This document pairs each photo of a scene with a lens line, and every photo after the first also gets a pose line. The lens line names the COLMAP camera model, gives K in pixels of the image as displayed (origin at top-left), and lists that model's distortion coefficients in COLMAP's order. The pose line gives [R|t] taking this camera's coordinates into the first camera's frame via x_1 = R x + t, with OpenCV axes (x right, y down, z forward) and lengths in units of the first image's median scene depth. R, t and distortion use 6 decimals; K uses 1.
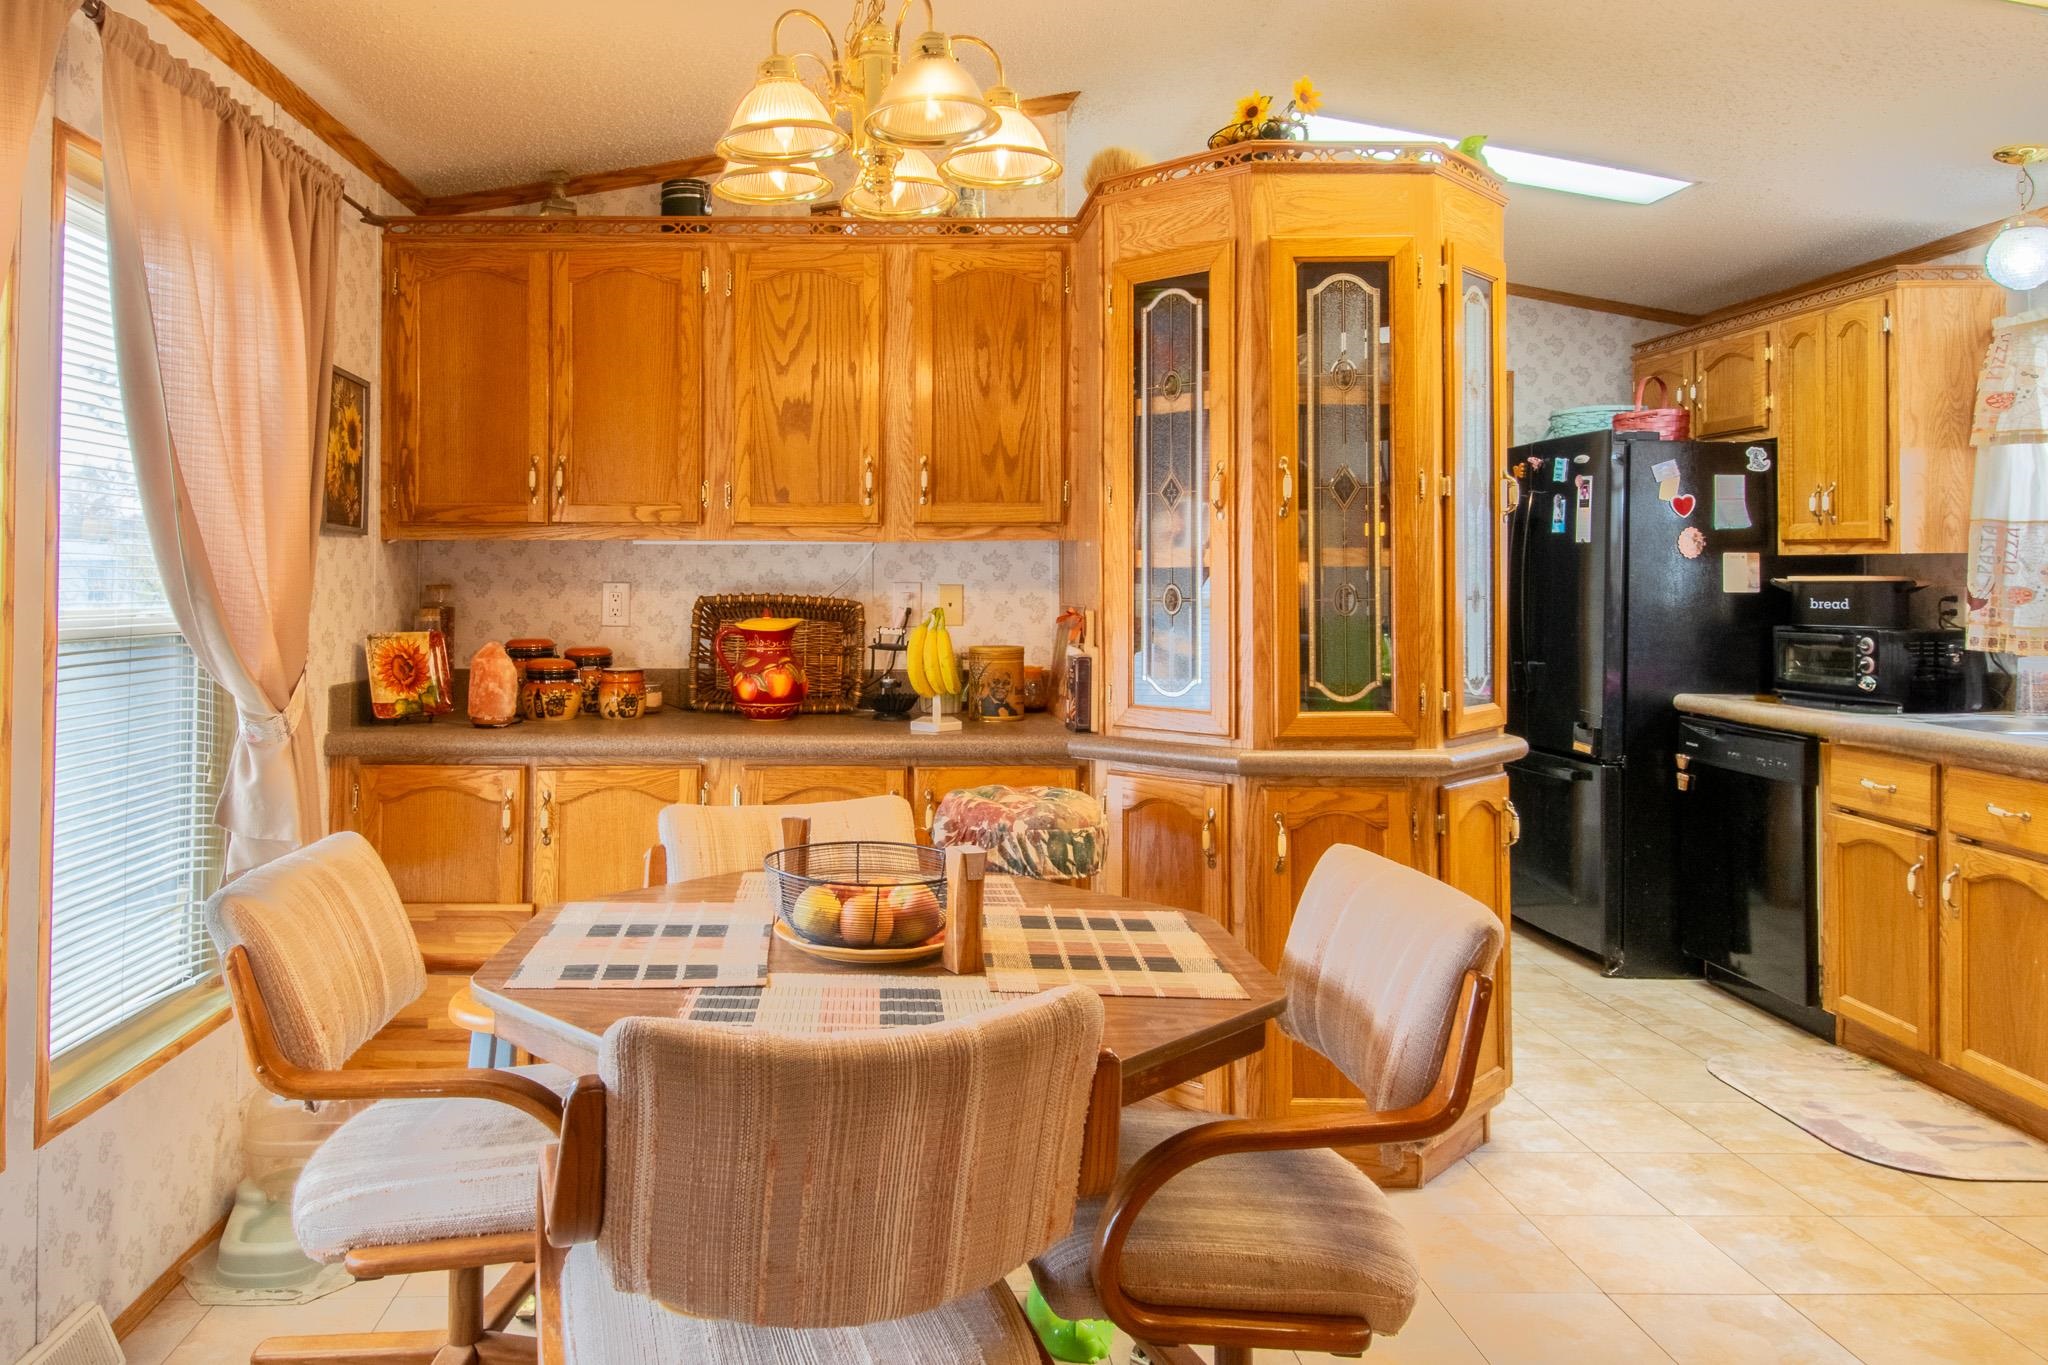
lens RADIAL K [[1354.3, 0, 874.8], [0, 1354.3, 559.1], [0, 0, 1]] dist [0.026624, -0.030861]
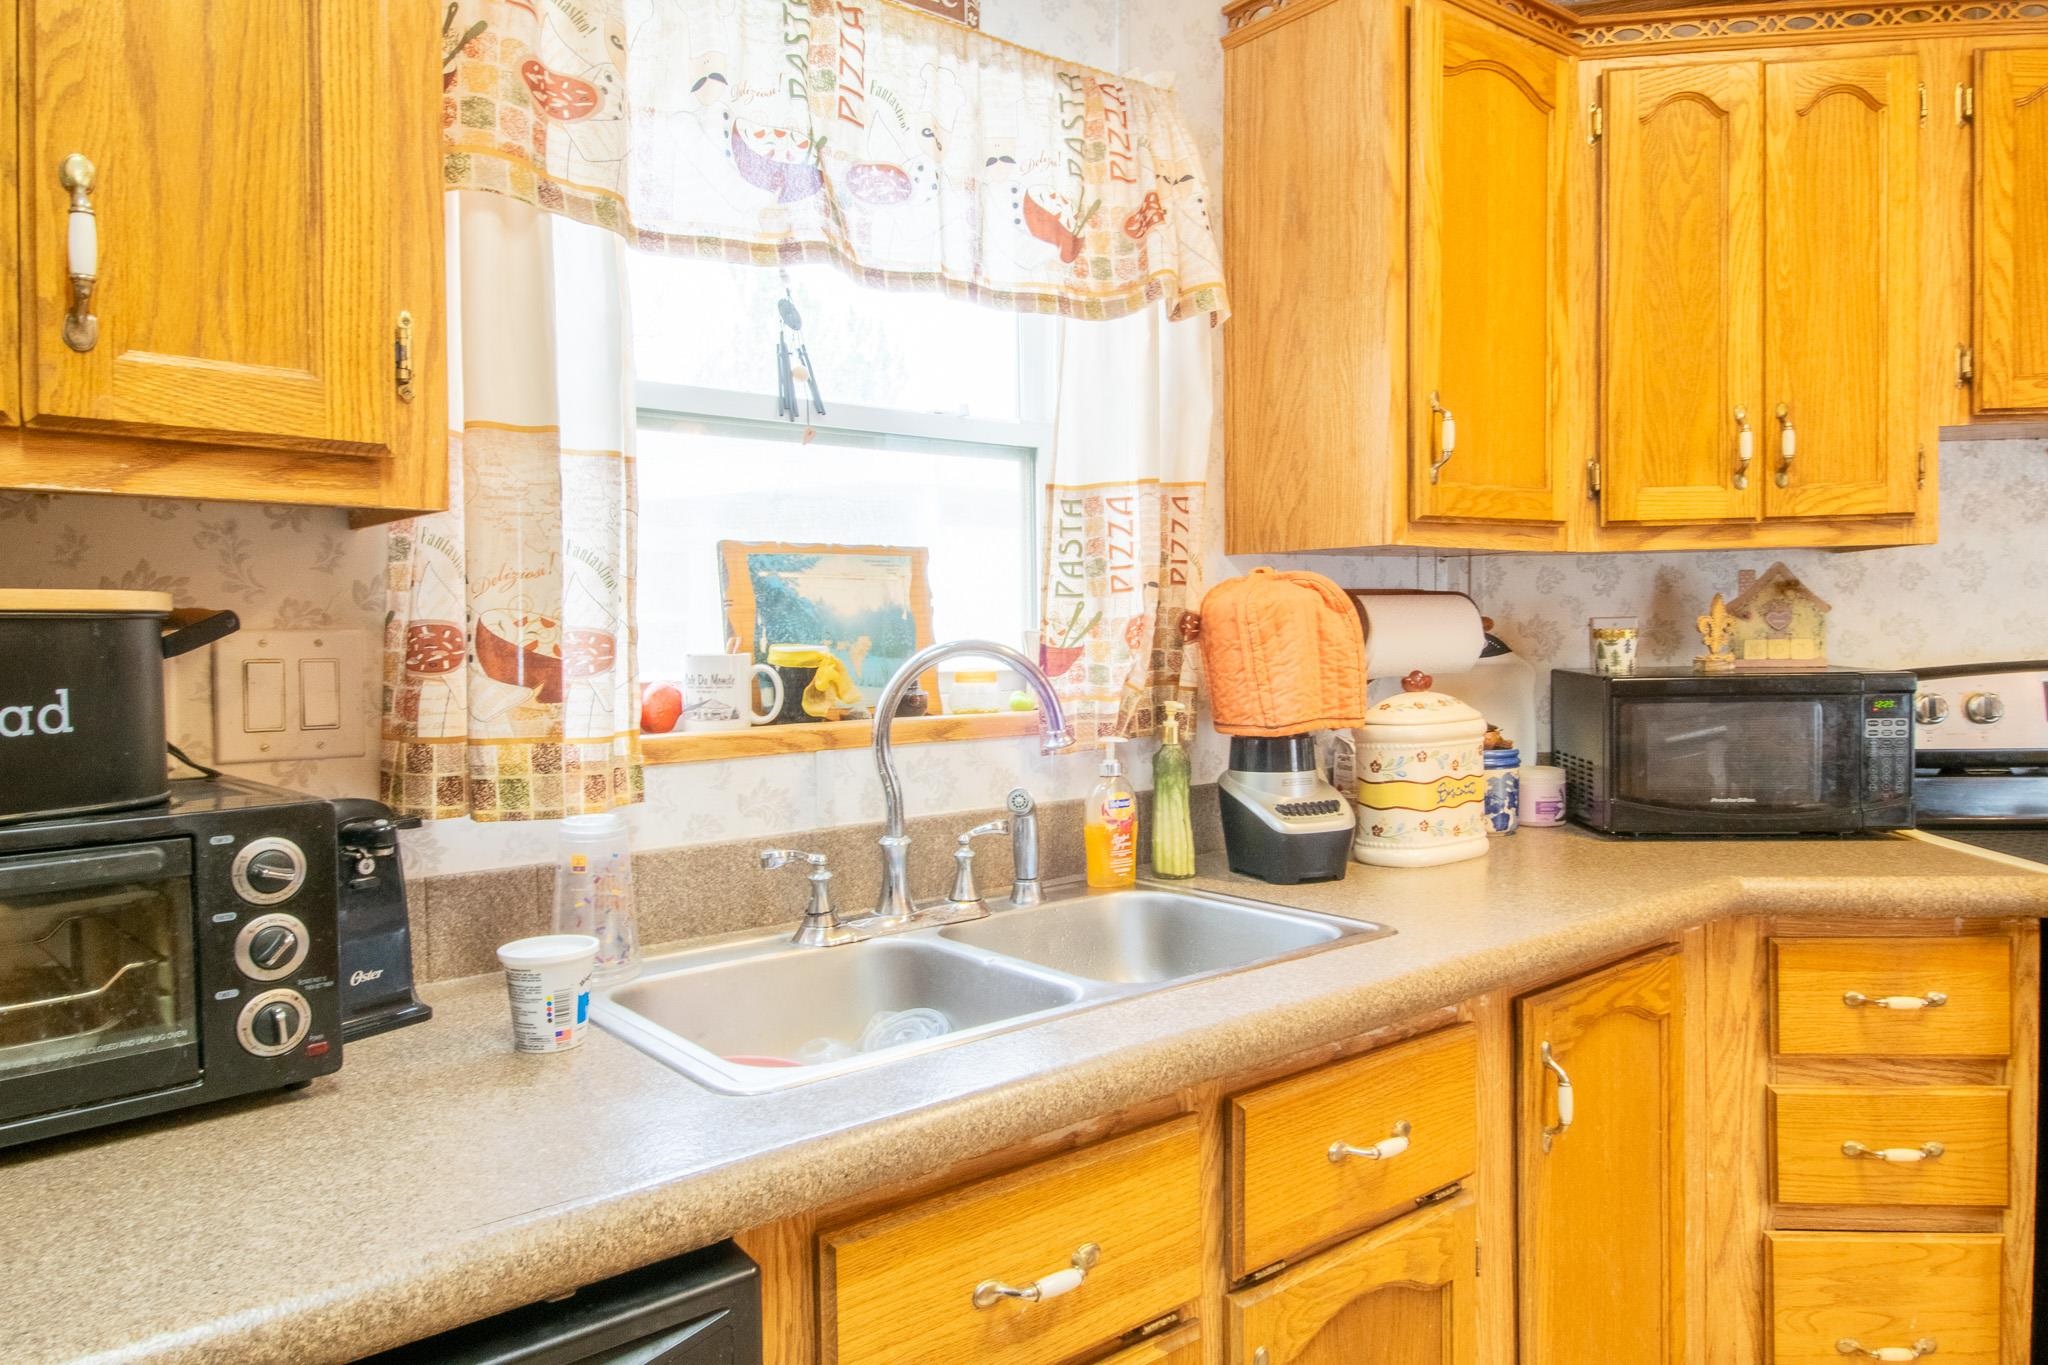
lens RADIAL K [[1354.3, 0, 1024.9], [0, 1354.3, 677.1], [0, 0, 1]] dist [0.026624, -0.030861]
pose [[-0.655483, -0.021385, 0.754907, 0.588929], [-0.001276, 0.999629, 0.027209, 0.028078], [-0.755209, 0.016871, -0.655267, 1.378734]]
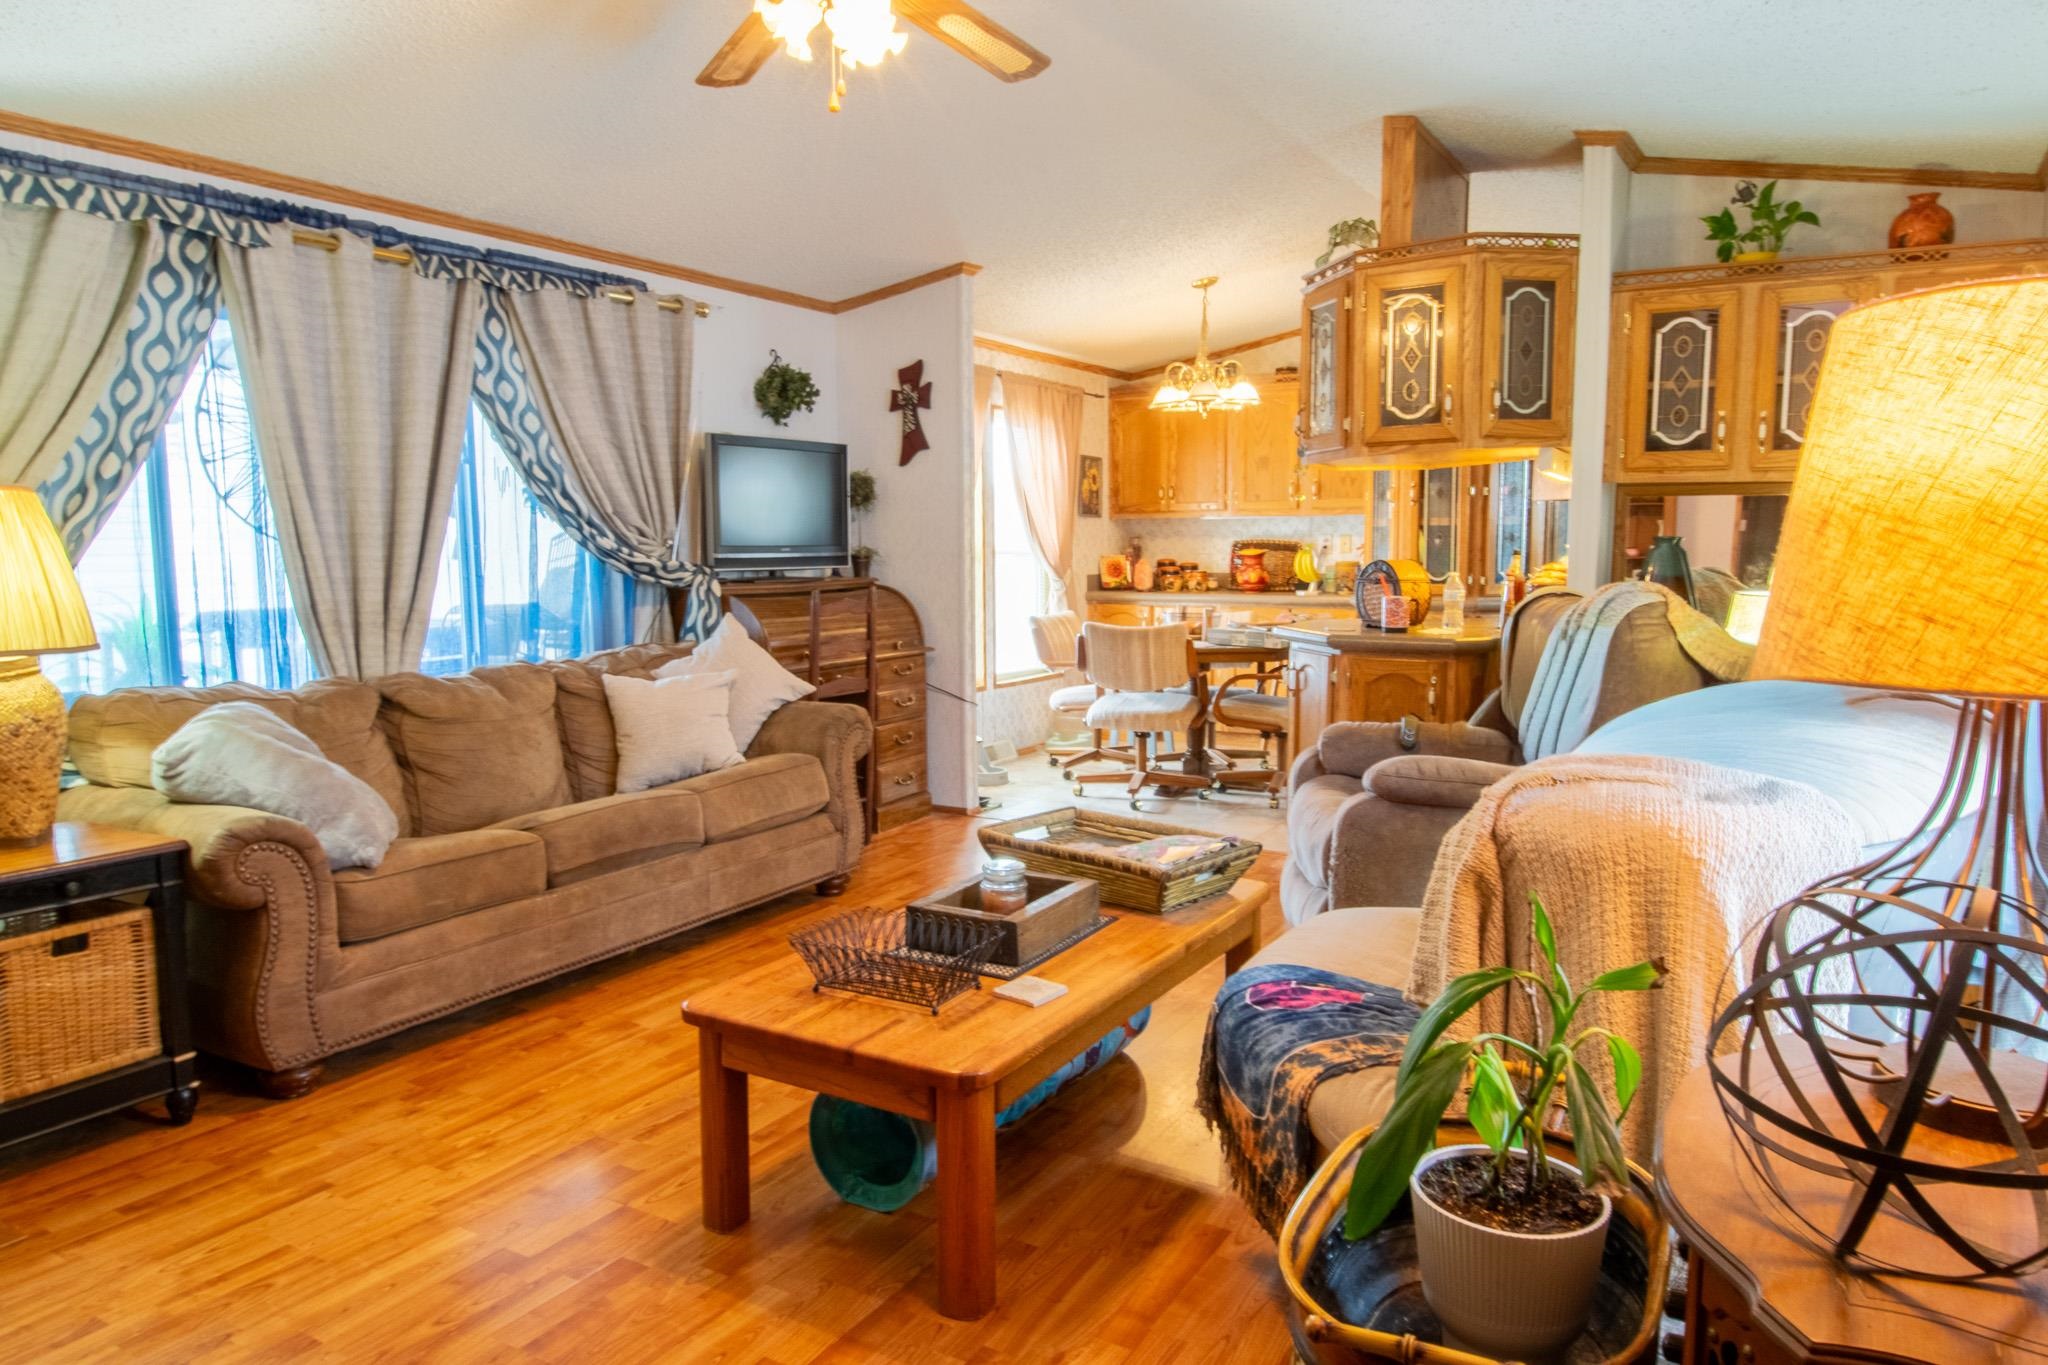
lens RADIAL K [[1354.3, 0, 1024.3], [0, 1354.3, 684.2], [0, 0, 1]] dist [0.026624, -0.030861]
pose [[0.871884, 0.045822, -0.487564, 0.757701], [0.017529, 0.992055, 0.124581, -0.026574], [0.489398, -0.117167, 0.864153, -1.315446]]
